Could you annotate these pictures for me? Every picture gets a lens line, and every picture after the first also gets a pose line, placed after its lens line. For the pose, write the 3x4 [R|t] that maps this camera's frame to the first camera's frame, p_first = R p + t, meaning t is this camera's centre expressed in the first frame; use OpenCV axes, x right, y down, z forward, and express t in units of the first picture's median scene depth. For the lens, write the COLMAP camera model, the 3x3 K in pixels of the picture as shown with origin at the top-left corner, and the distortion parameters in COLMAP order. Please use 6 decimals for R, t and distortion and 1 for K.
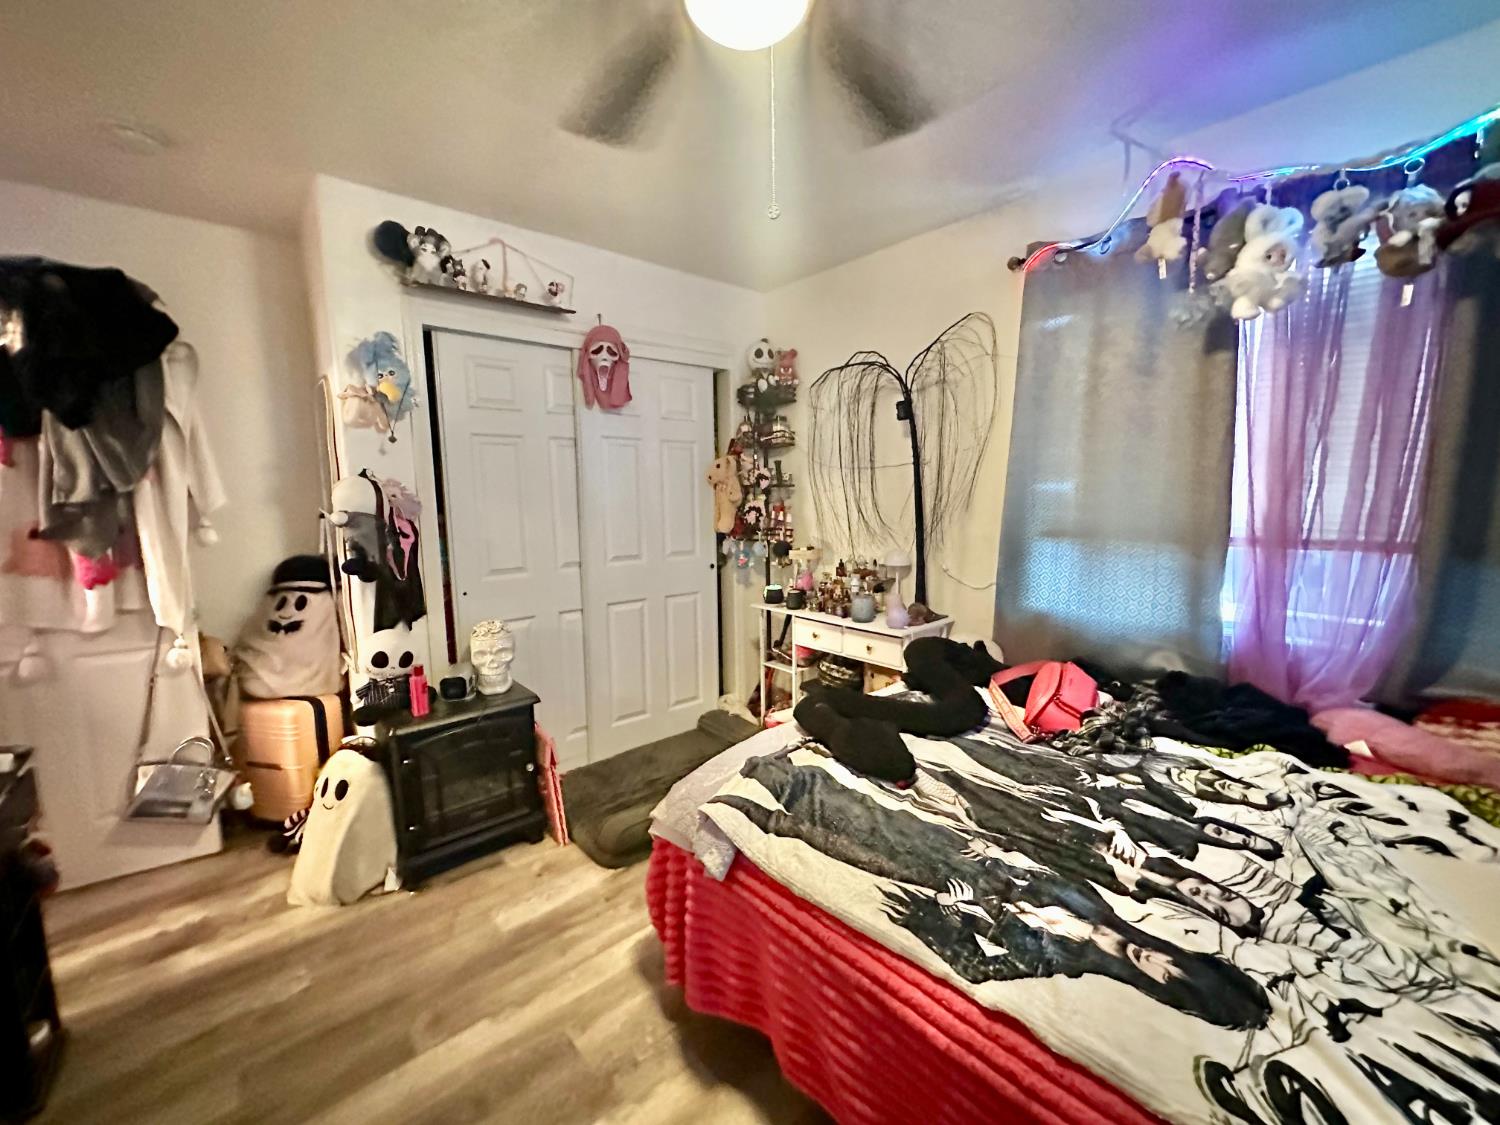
lens RADIAL K [[598.9, 0, 756.7], [0, 598.9, 568.4], [0, 0, 1]] dist [0.000446, 0.000302]
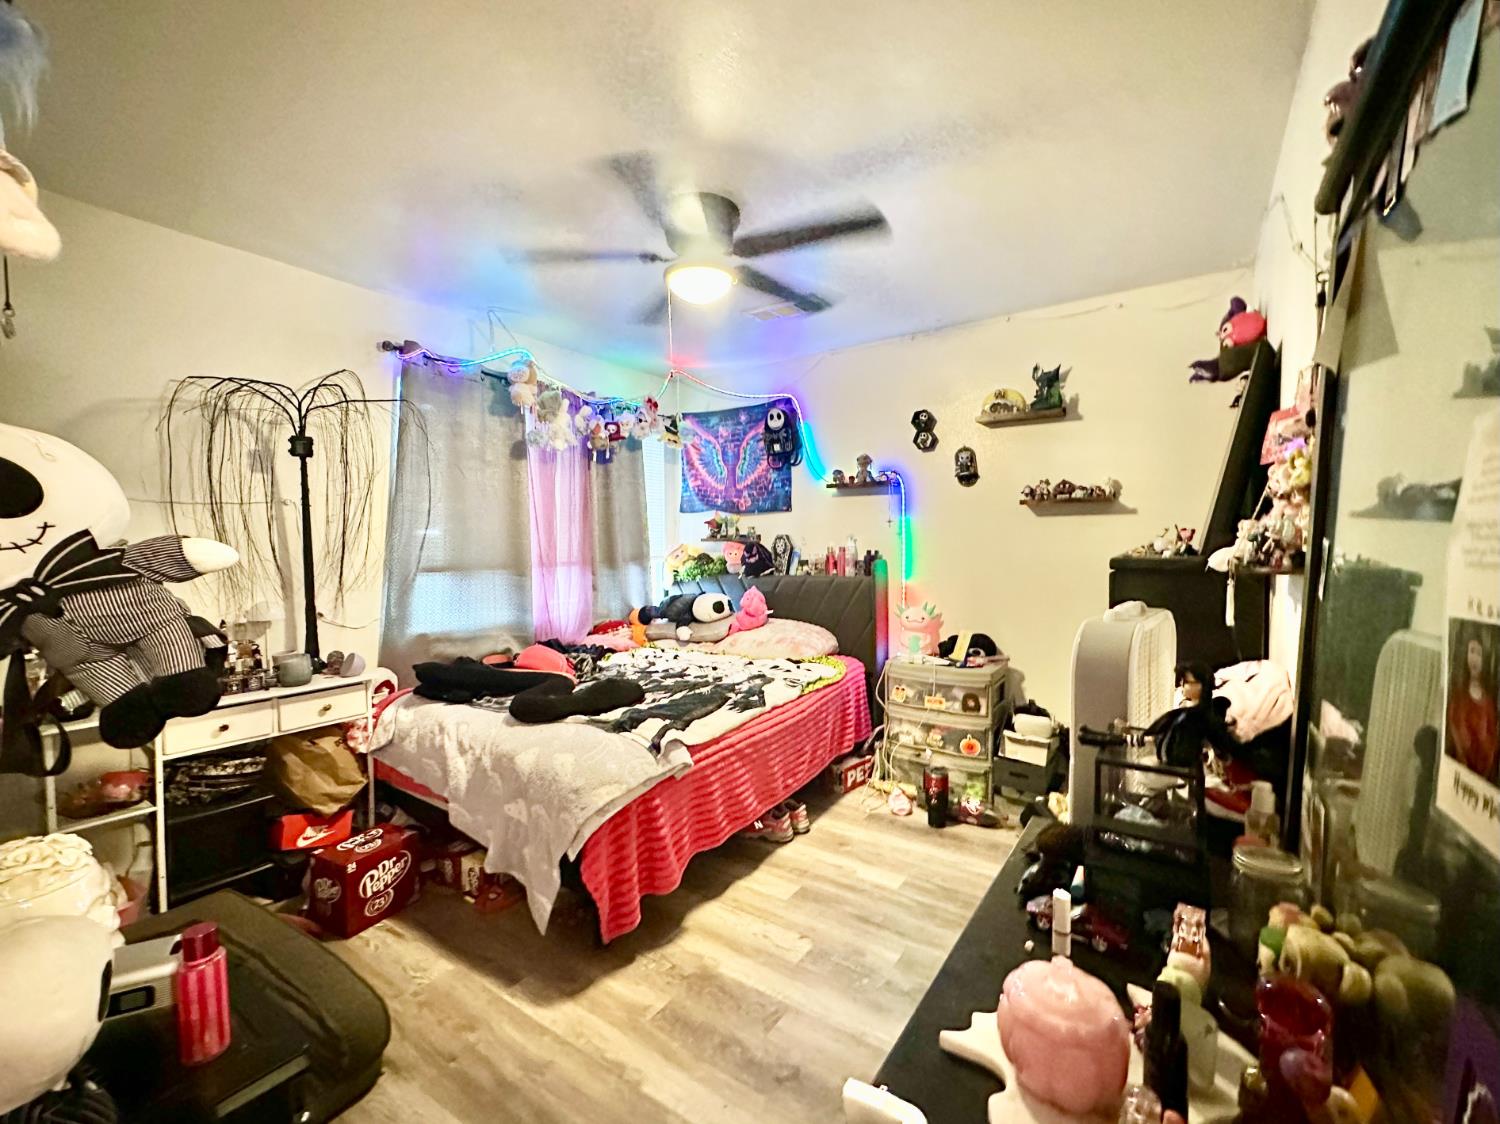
lens RADIAL K [[598.9, 0, 757.9], [0, 598.9, 570.5], [0, 0, 1]] dist [0.000446, 0.000302]
pose [[-0.228731, -0.032216, 0.972956, -1.156397], [0.135011, 0.988744, 0.064478, -0.055252], [-0.964082, 0.146108, -0.221807, 0.781478]]
